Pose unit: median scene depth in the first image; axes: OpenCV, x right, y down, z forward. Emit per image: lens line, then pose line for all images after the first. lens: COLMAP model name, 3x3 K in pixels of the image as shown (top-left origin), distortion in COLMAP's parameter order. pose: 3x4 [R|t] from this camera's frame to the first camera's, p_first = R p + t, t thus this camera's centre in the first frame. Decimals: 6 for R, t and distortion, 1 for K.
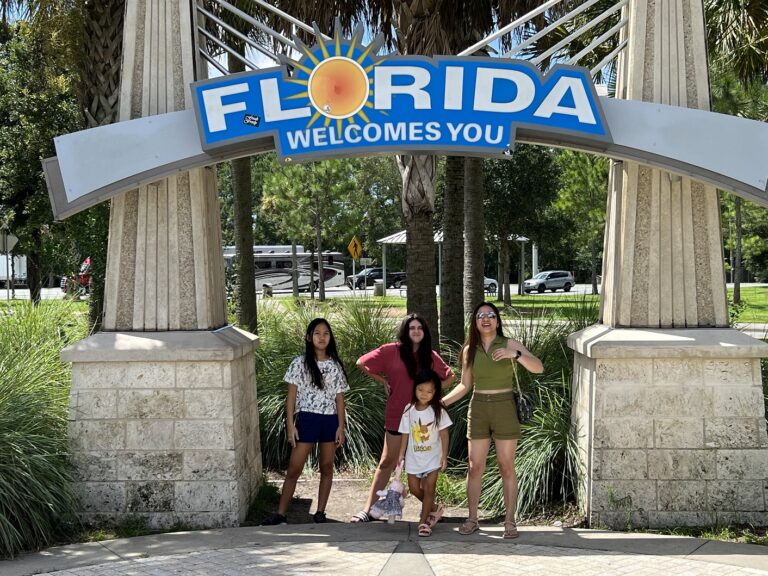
lens RADIAL K [[1066.0, 0, 375.1], [0, 1066.0, 286.0], [0, 0, 1]] dist [0.067429, 0.000000]
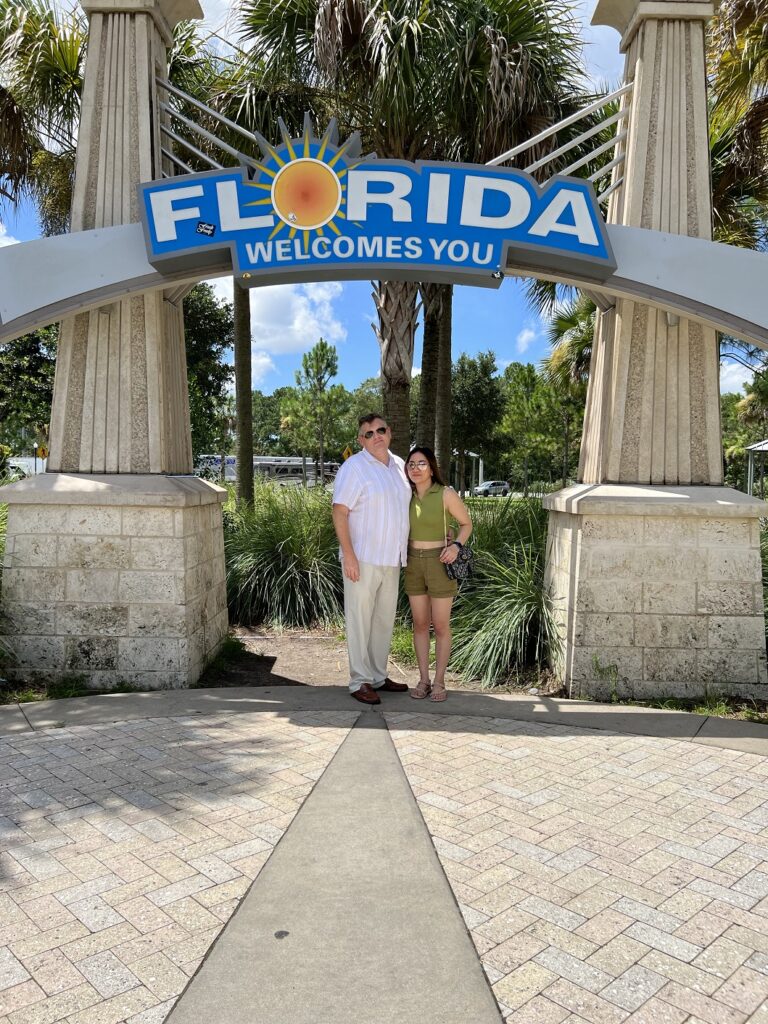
lens RADIAL K [[761.1, 0, 386.2], [0, 761.1, 518.4], [0, 0, 1]] dist [0.008596, -0.011683]
pose [[0.999225, 0.027263, 0.028404, 0.019366], [-0.028223, 0.999024, 0.033966, 0.052924], [-0.027450, -0.034741, 0.999019, 0.349206]]
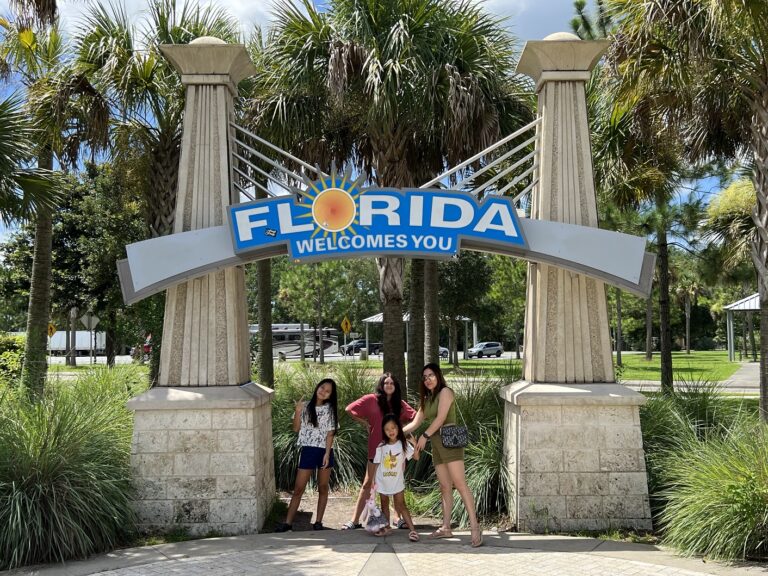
lens RADIAL K [[768.2, 0, 386.7], [0, 768.2, 291.8], [0, 0, 1]] dist [0.059042, 0.000000]
pose [[0.999421, 0.001725, 0.033983, 0.000793], [0.000988, 0.996824, -0.079631, 0.000781], [-0.034013, 0.079619, 0.996245, 0.007184]]
